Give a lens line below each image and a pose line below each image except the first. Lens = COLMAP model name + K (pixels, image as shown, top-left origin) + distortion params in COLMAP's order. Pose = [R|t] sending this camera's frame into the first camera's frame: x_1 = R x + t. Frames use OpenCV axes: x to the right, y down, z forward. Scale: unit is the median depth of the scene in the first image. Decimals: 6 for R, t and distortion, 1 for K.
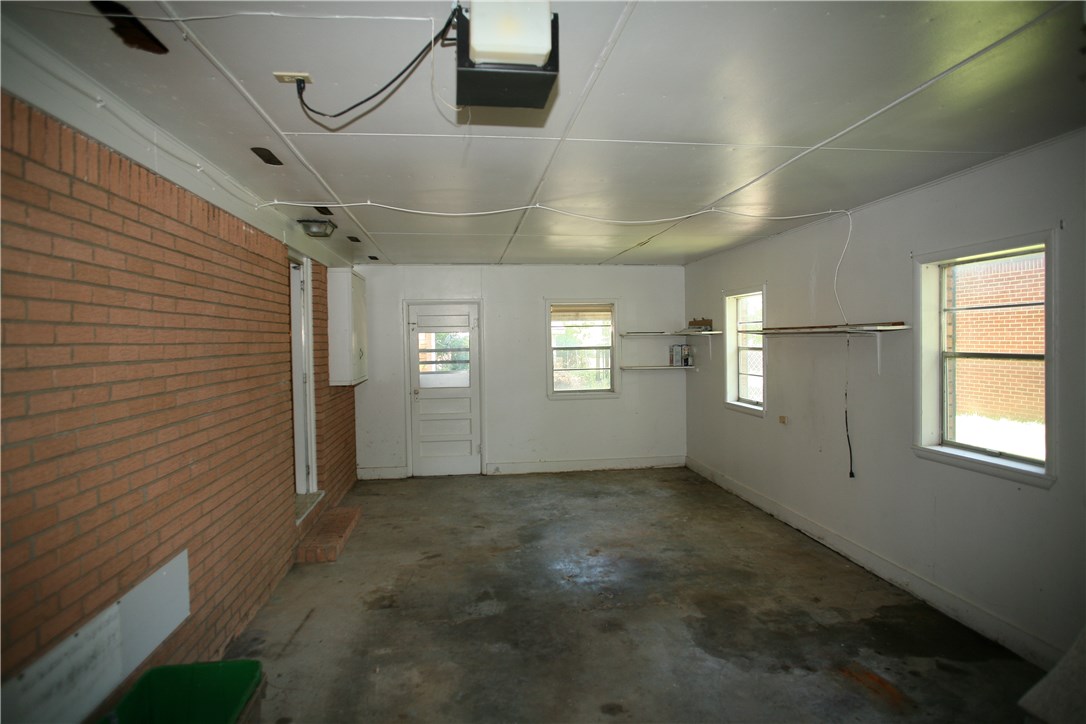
lens RADIAL K [[636.4, 0, 543.7], [0, 636.4, 360.0], [0, 0, 1]] dist [-0.001443, -0.000125]
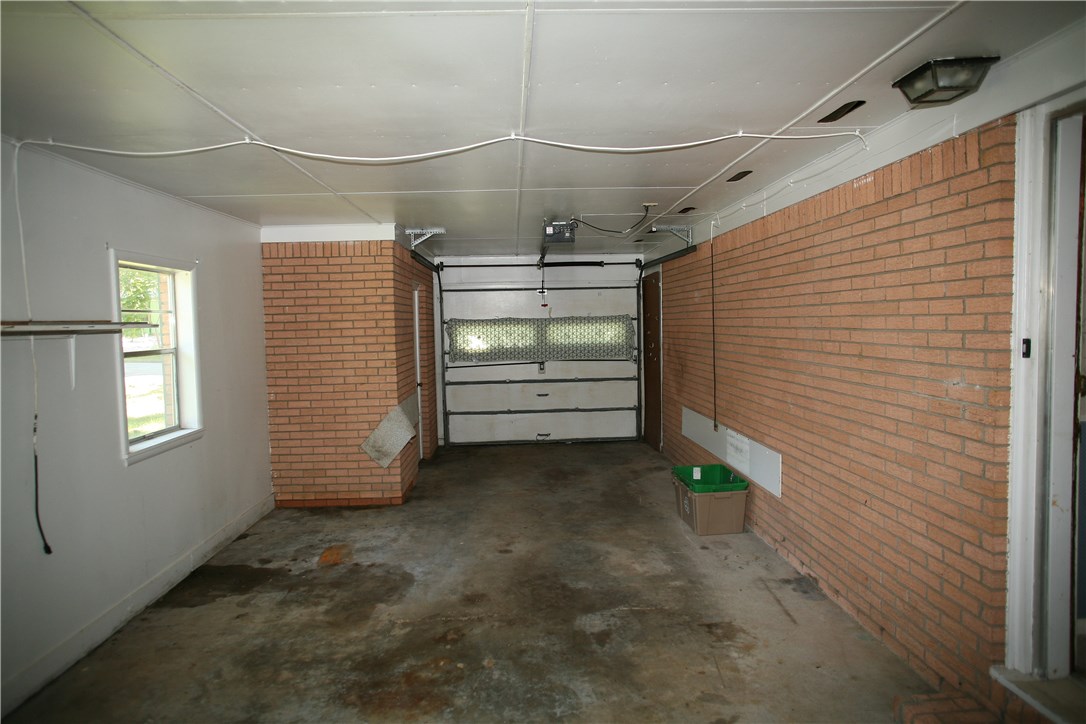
lens RADIAL K [[636.4, 0, 541.4], [0, 636.4, 359.5], [0, 0, 1]] dist [-0.001443, -0.000125]
pose [[-0.995723, 0.034208, 0.085825, -0.110054], [0.041968, 0.995030, 0.090303, -0.066453], [-0.082309, 0.093518, -0.992209, 1.999905]]
